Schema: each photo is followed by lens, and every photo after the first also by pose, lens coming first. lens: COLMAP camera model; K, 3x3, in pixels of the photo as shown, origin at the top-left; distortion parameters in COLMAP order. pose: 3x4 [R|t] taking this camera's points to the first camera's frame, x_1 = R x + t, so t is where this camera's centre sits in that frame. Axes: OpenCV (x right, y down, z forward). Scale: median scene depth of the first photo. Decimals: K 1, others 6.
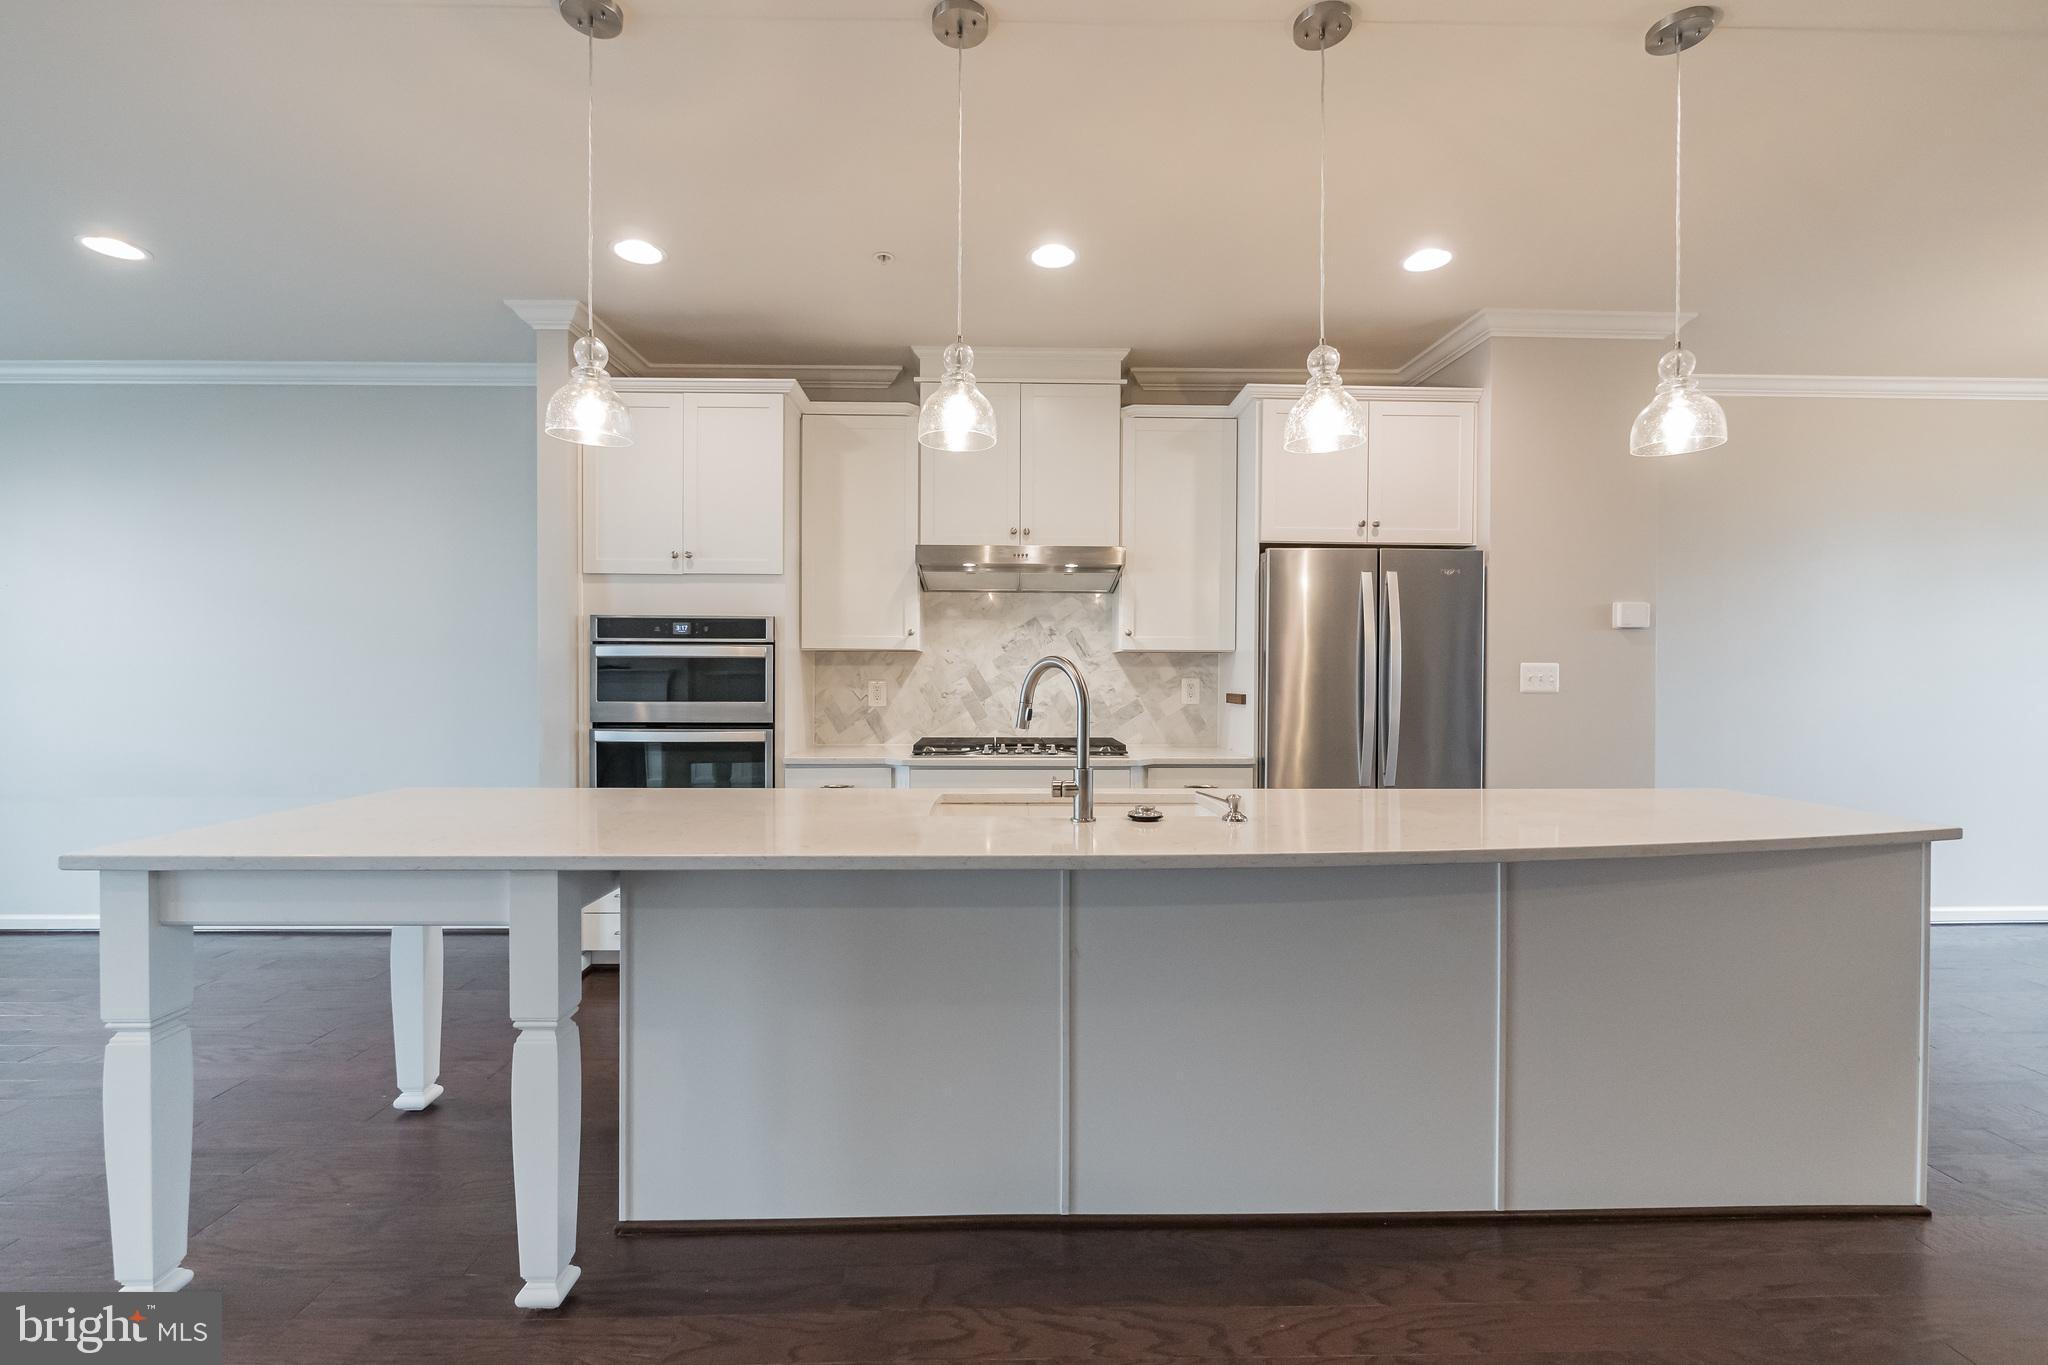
lens RADIAL K [[855.6, 0, 1024.0], [0, 855.6, 682.5], [0, 0, 1]] dist [-0.000290, 0.000097]
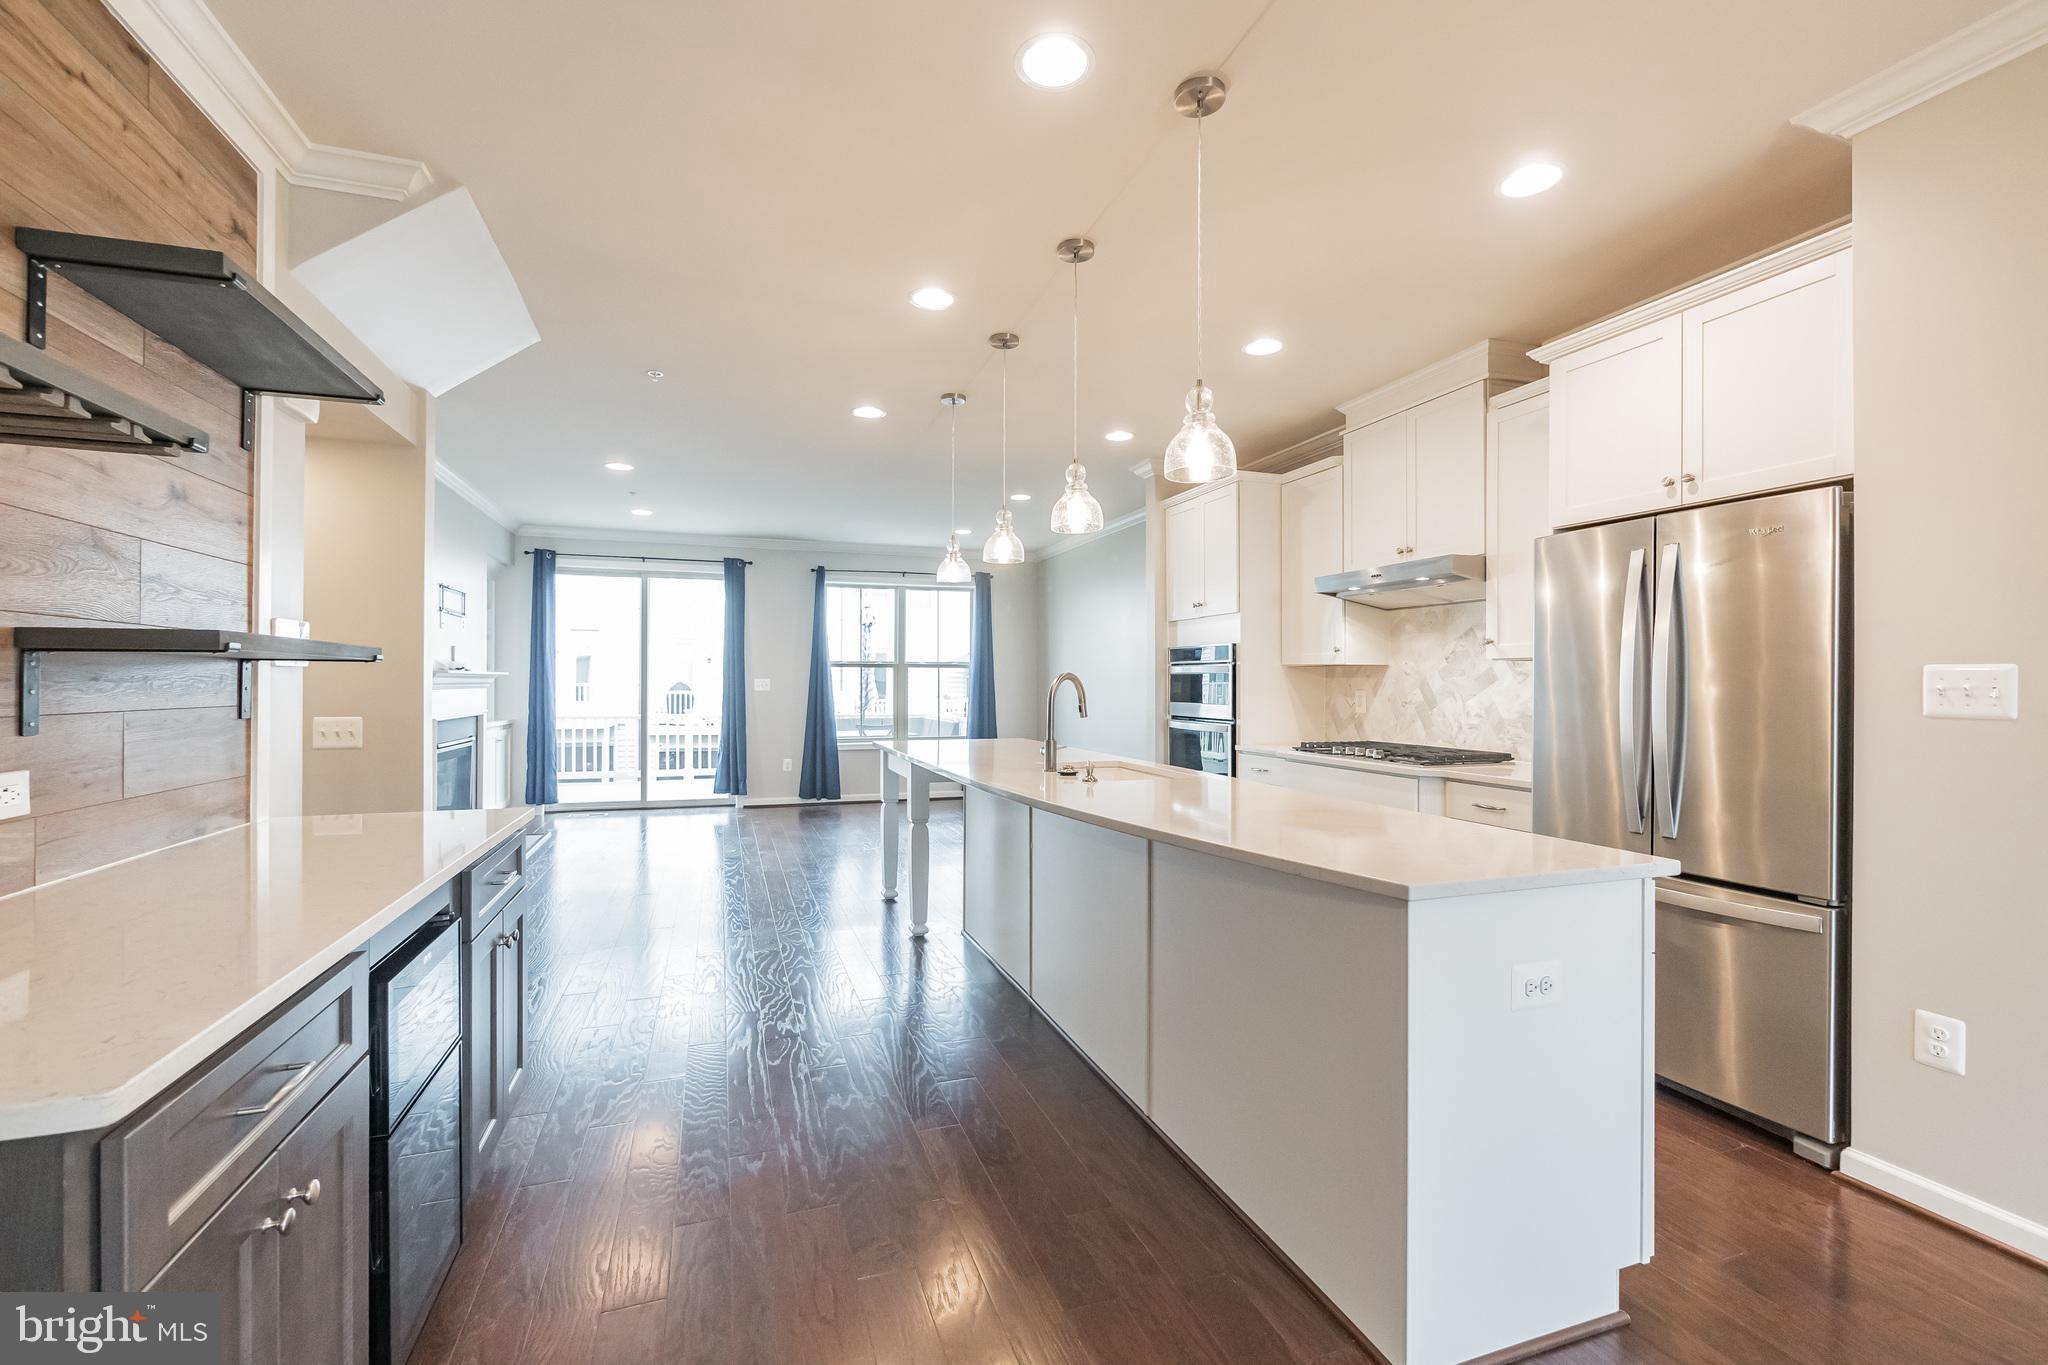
lens RADIAL K [[869.1, 0, 1024.0], [0, 869.1, 682.5], [0, 0, 1]] dist [0.000046, 0.000050]
pose [[0.312147, -0.002829, -0.950030, 0.856468], [-0.010531, 0.999924, -0.006438, -0.000778], [0.949975, 0.012015, 0.312094, 0.216681]]
